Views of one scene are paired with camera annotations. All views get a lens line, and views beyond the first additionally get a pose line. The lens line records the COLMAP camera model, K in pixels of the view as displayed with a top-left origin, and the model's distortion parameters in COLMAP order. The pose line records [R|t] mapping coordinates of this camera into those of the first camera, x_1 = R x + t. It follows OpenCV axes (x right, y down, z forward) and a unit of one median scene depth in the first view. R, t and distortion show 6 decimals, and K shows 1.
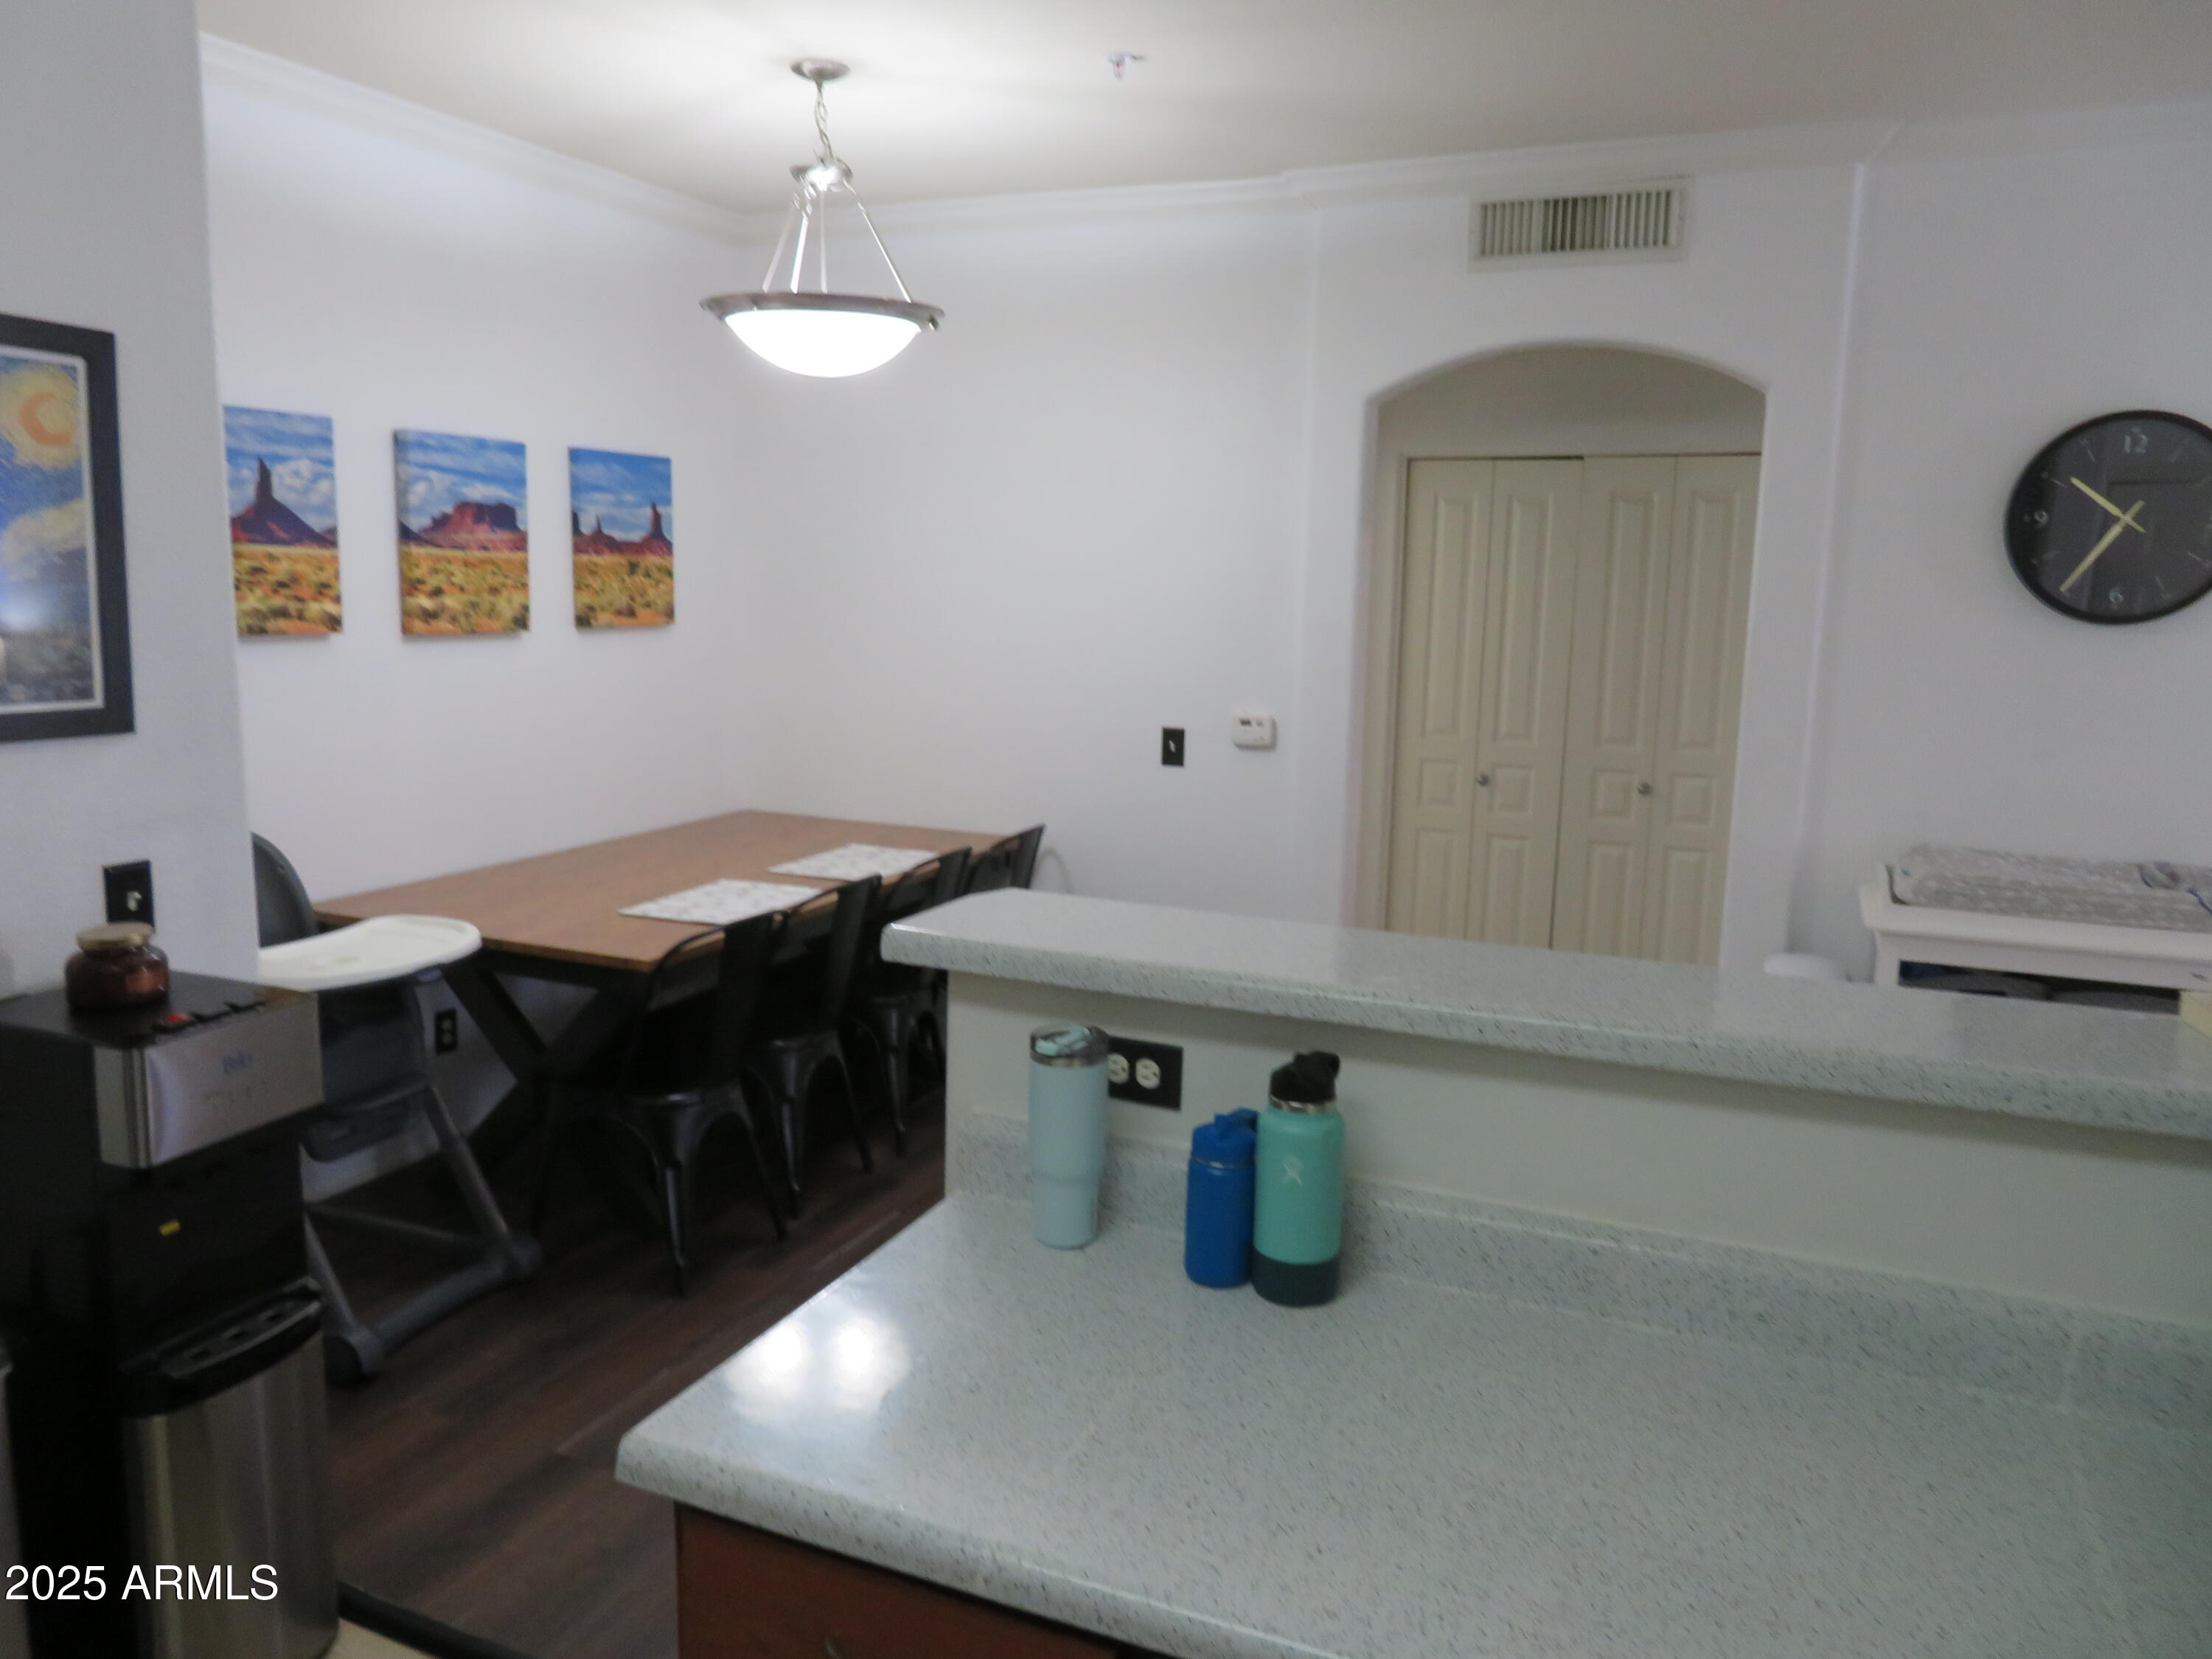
lens RADIAL K [[1624.4, 0, 1106.0], [0, 1624.4, 829.5], [0, 0, 1]] dist [0.007728, -0.000760]
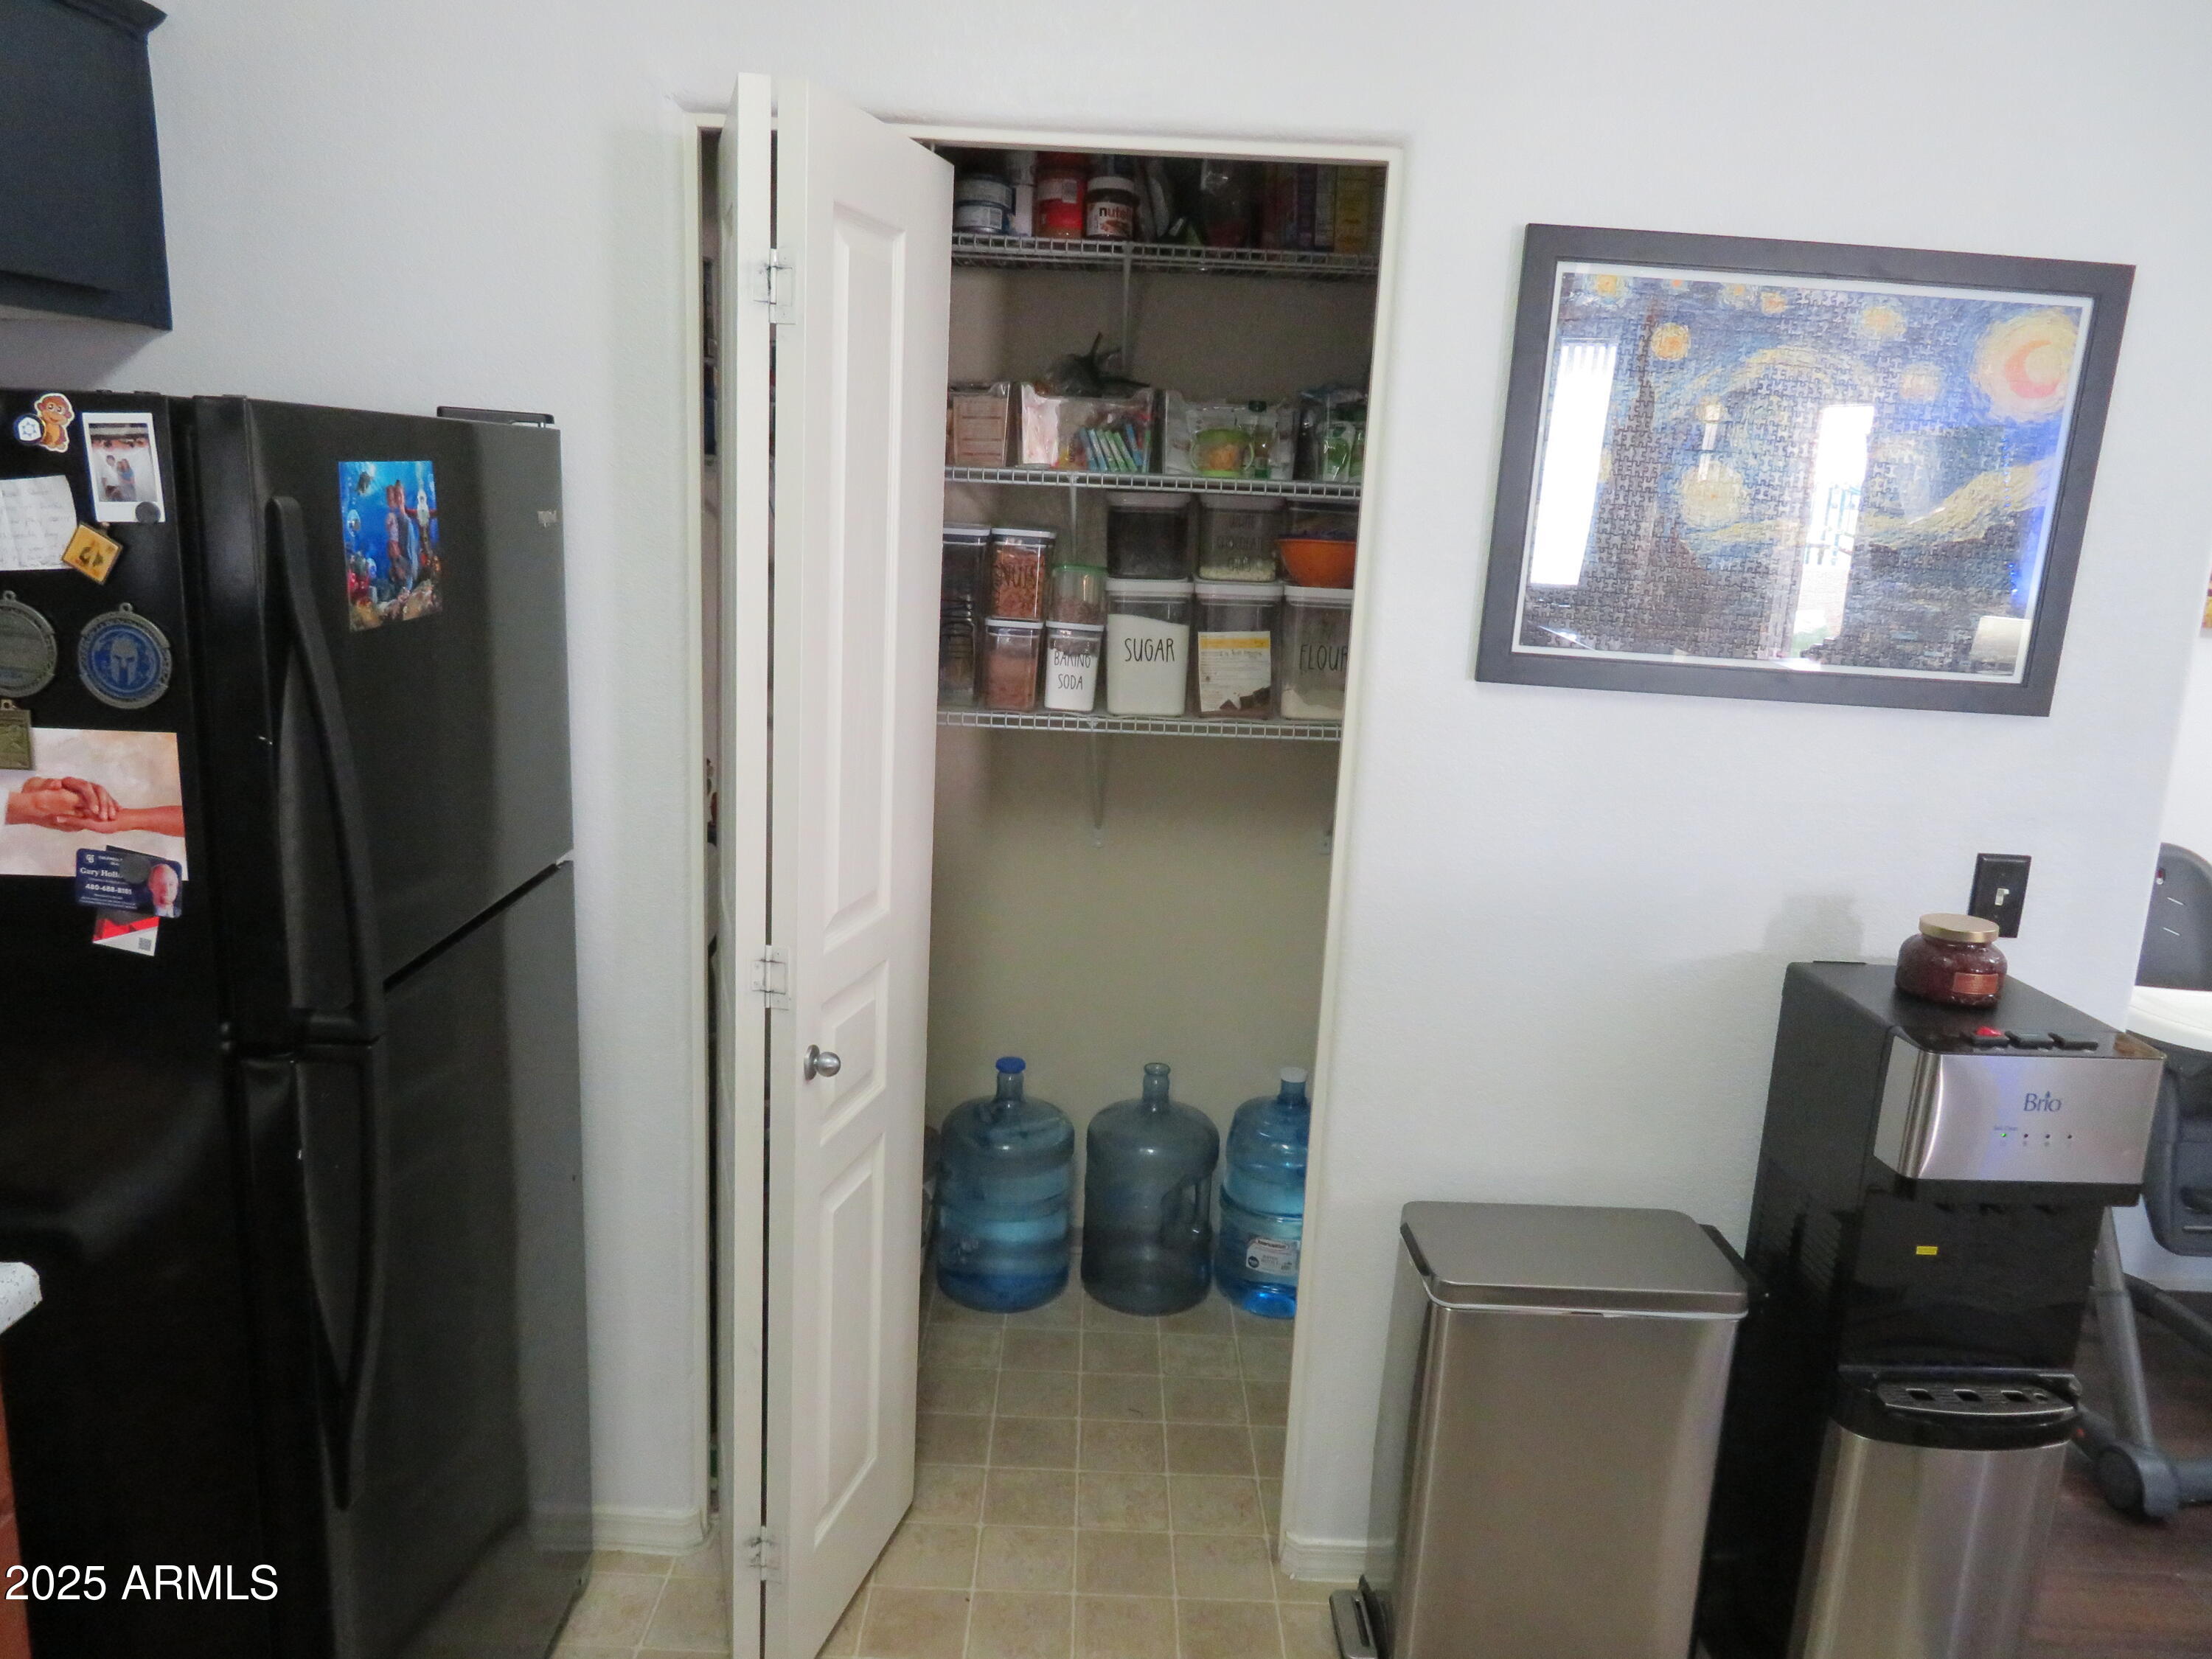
lens RADIAL K [[1624.4, 0, 1106.0], [0, 1624.4, 829.5], [0, 0, 1]] dist [0.007728, -0.000760]
pose [[0.414017, 0.189866, -0.890247, 0.004084], [-0.188976, 0.974625, 0.119977, -0.008436], [0.890437, 0.118563, 0.439392, 0.154854]]
